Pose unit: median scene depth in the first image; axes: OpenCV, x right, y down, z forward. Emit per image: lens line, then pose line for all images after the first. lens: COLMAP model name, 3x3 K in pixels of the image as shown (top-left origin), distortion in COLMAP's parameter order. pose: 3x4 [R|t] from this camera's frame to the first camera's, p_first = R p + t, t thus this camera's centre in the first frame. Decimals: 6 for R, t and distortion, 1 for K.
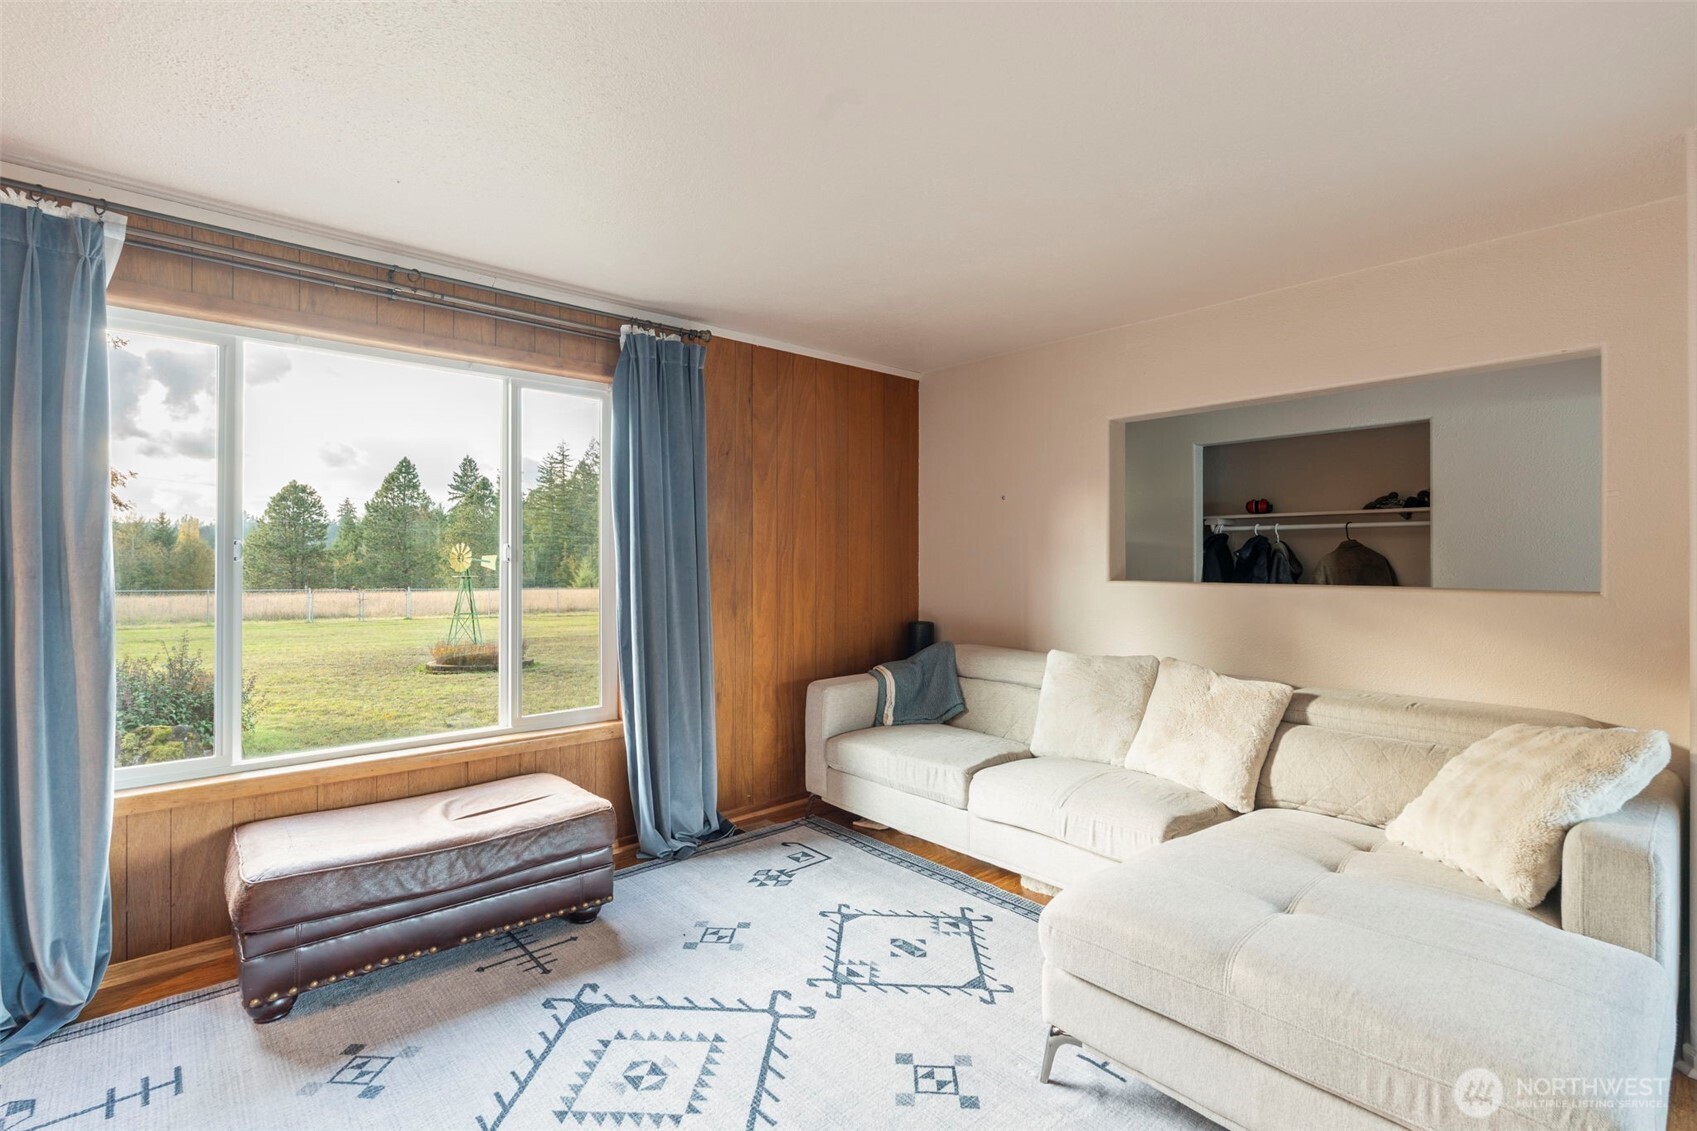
lens RADIAL K [[772.4, 0, 850.9], [0, 772.4, 540.6], [0, 0, 1]] dist [0.000100, -0.000632]
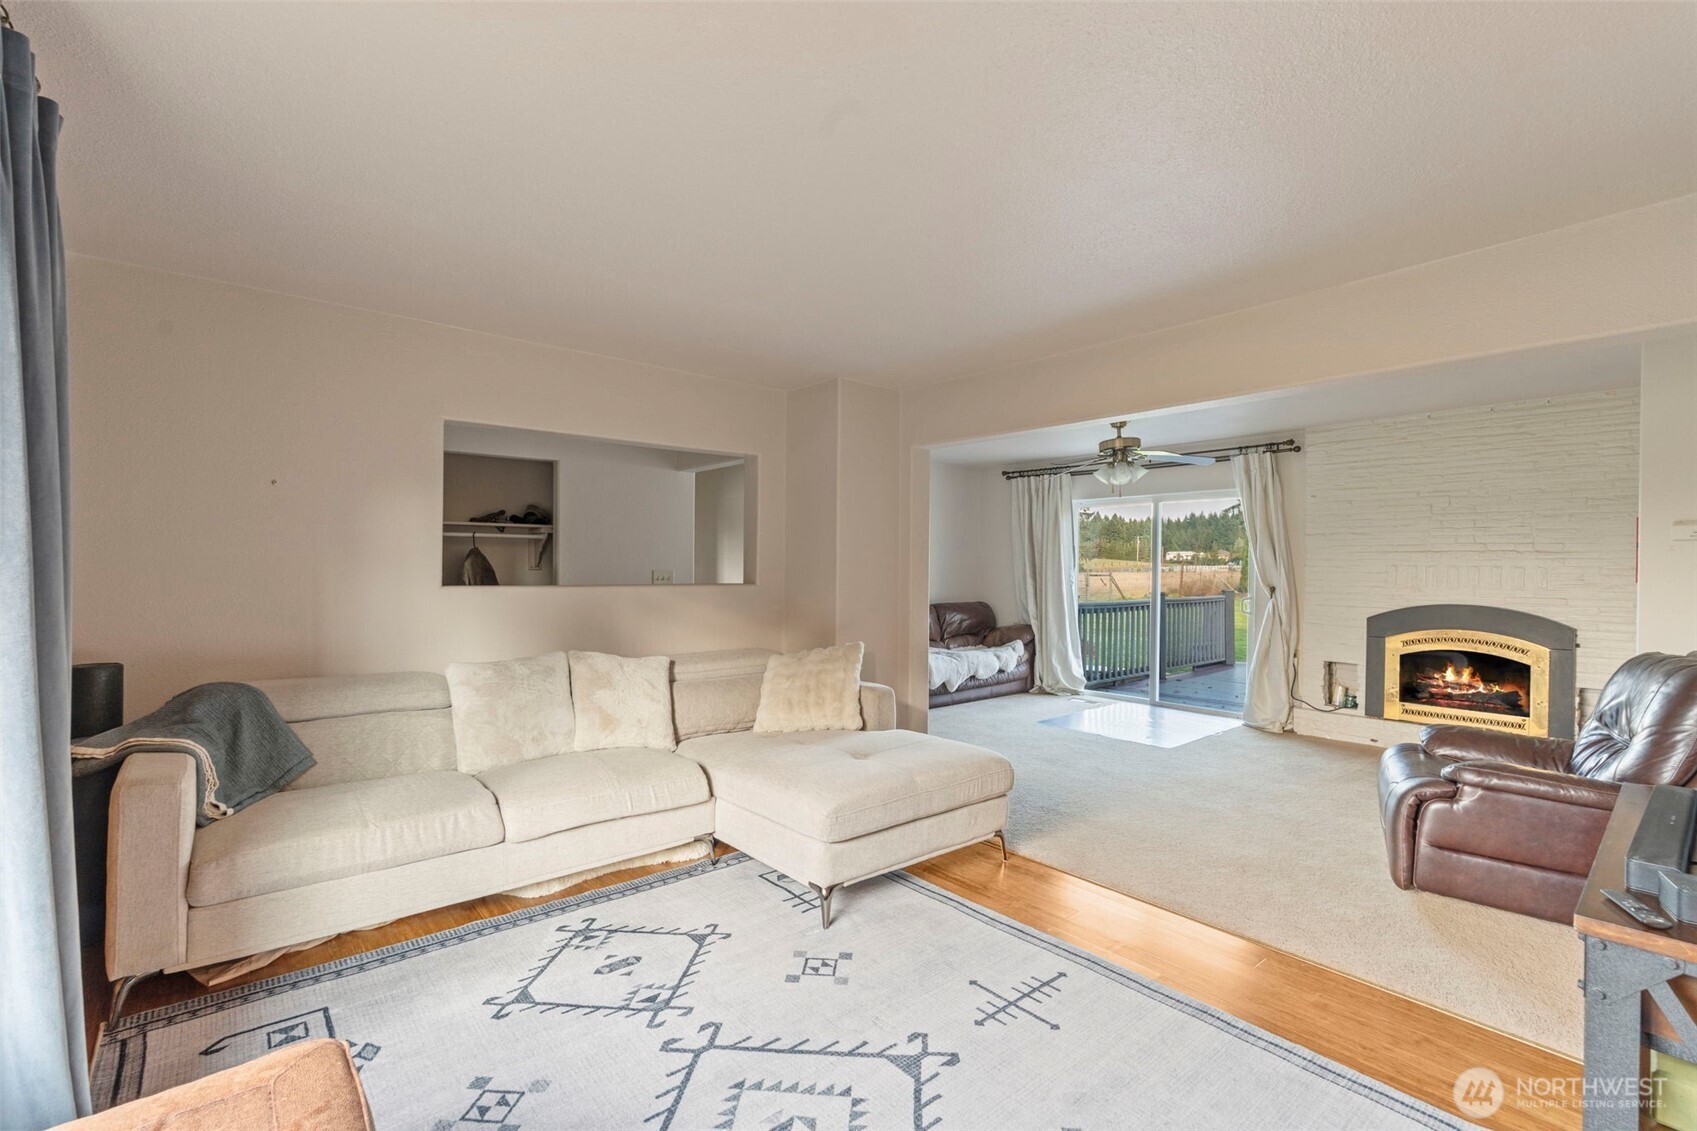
lens RADIAL K [[752.9, 0, 848.5], [0, 752.9, 565.5], [0, 0, 1]] dist [-0.001405, -0.000330]
pose [[0.038980, -0.001610, 0.999239, -0.692609], [-0.032473, 0.999468, 0.002877, 0.006903], [-0.998712, -0.032560, 0.038907, 0.550129]]
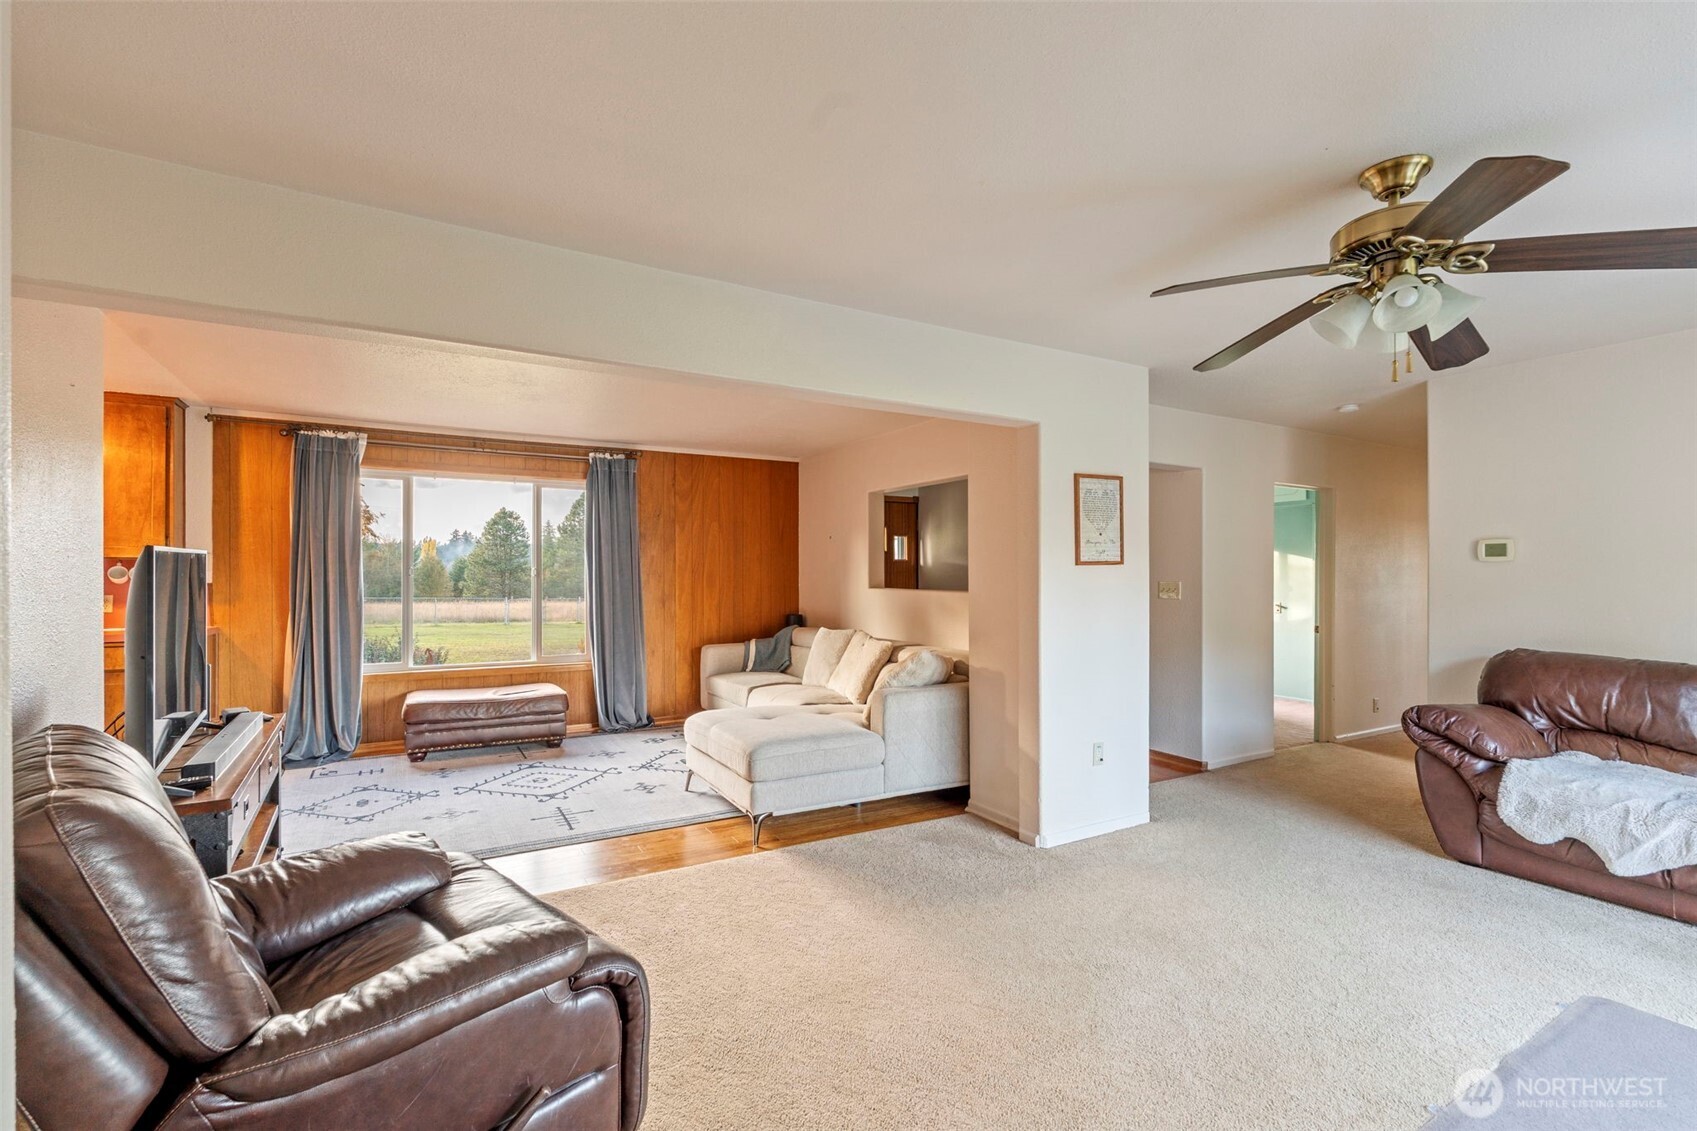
lens RADIAL K [[745.4, 0, 838.8], [0, 745.4, 547.7], [0, 0, 1]] dist [-0.000998, -0.000099]
pose [[0.979029, -0.009745, -0.203487, 0.716837], [0.007857, 0.999918, -0.010086, -0.022820], [0.203568, 0.008276, 0.979026, -0.717512]]
